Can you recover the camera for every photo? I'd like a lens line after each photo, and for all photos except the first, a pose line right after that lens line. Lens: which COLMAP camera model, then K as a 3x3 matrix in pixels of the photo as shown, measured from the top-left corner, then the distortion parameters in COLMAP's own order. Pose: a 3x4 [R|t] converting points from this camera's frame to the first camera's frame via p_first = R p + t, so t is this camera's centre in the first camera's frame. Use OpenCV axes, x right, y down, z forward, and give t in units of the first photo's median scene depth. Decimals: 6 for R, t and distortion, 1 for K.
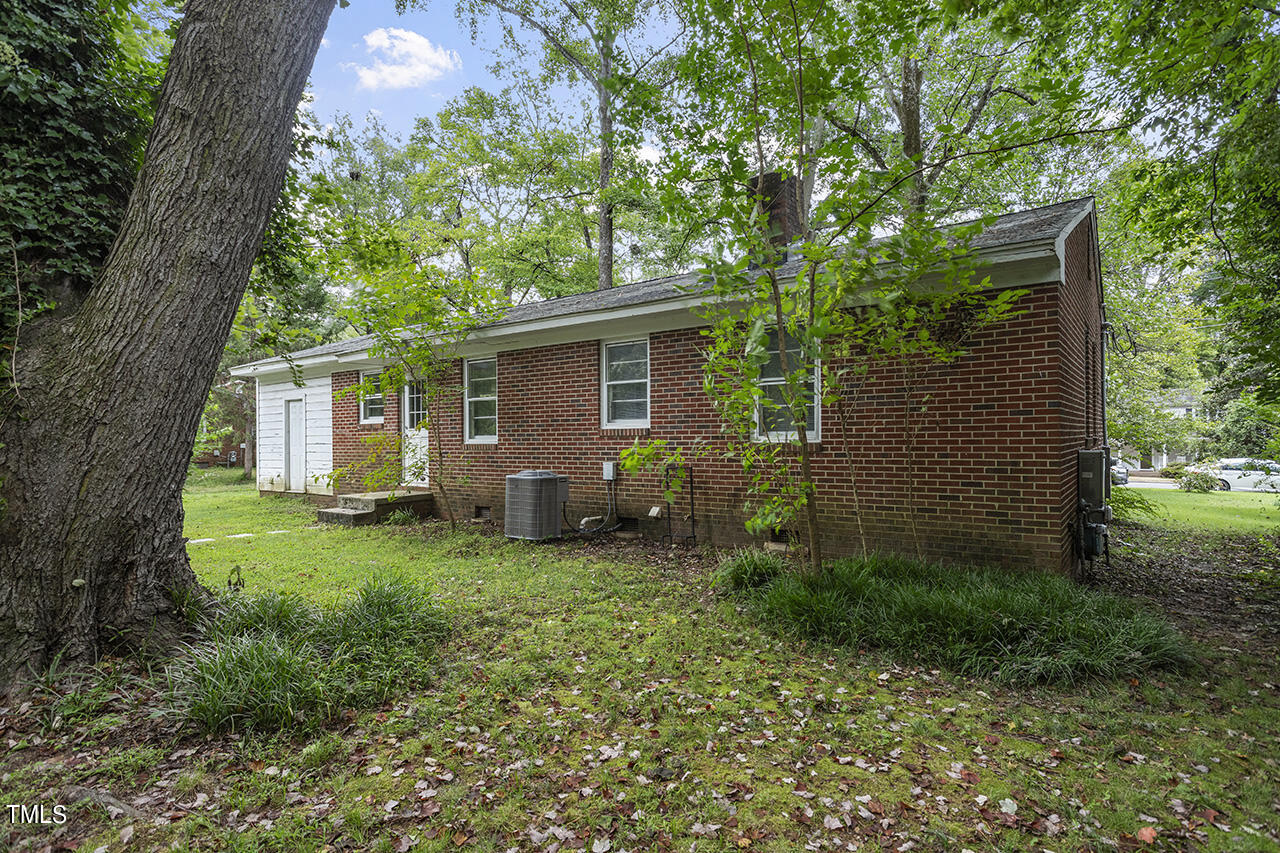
lens RADIAL K [[659.8, 0, 638.5], [0, 659.8, 431.9], [0, 0, 1]] dist [0.001439, 0.000926]
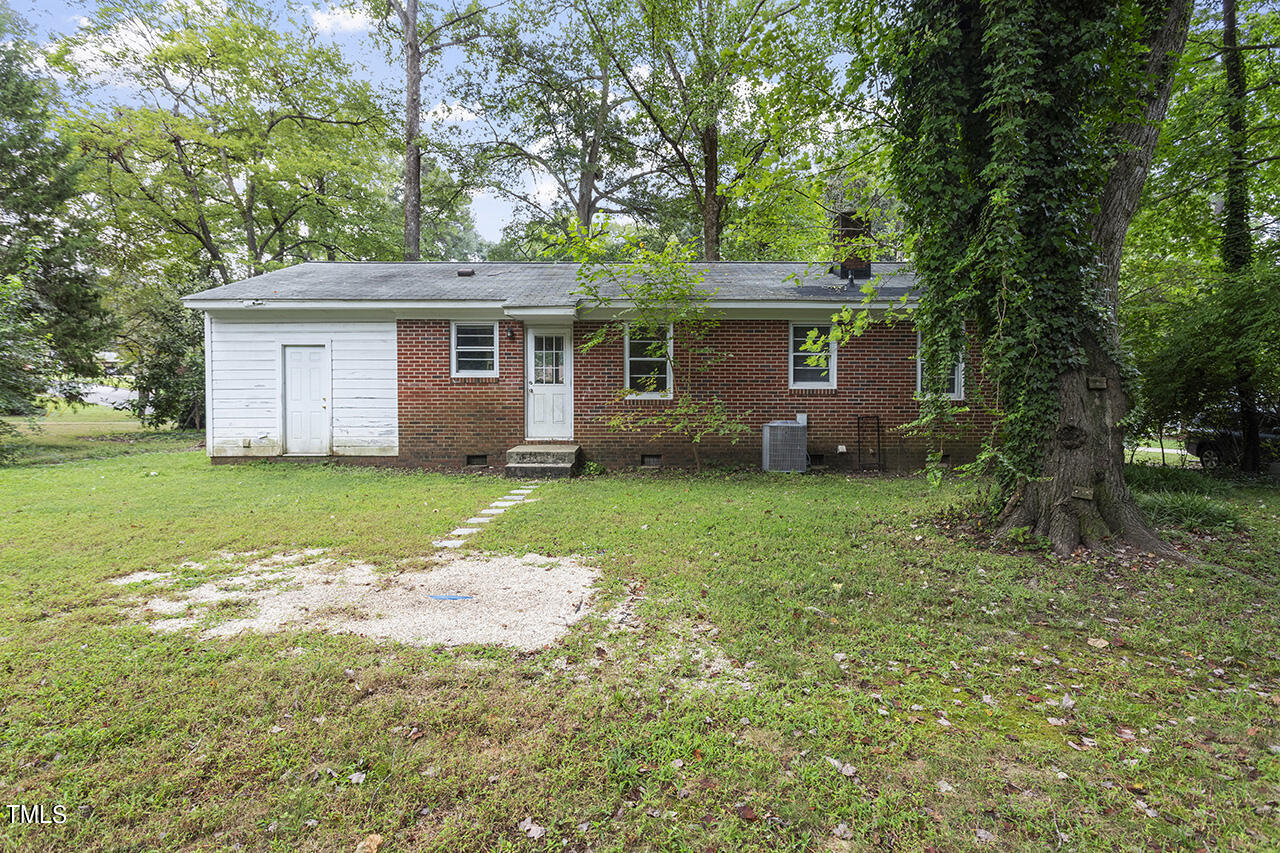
lens RADIAL K [[659.8, 0, 638.5], [0, 659.8, 431.9], [0, 0, 1]] dist [0.001439, 0.000926]
pose [[0.809526, -0.002160, 0.587080, -0.812895], [-0.015965, 0.999542, 0.025693, 0.039861], [-0.586867, -0.030172, 0.809121, 0.087422]]
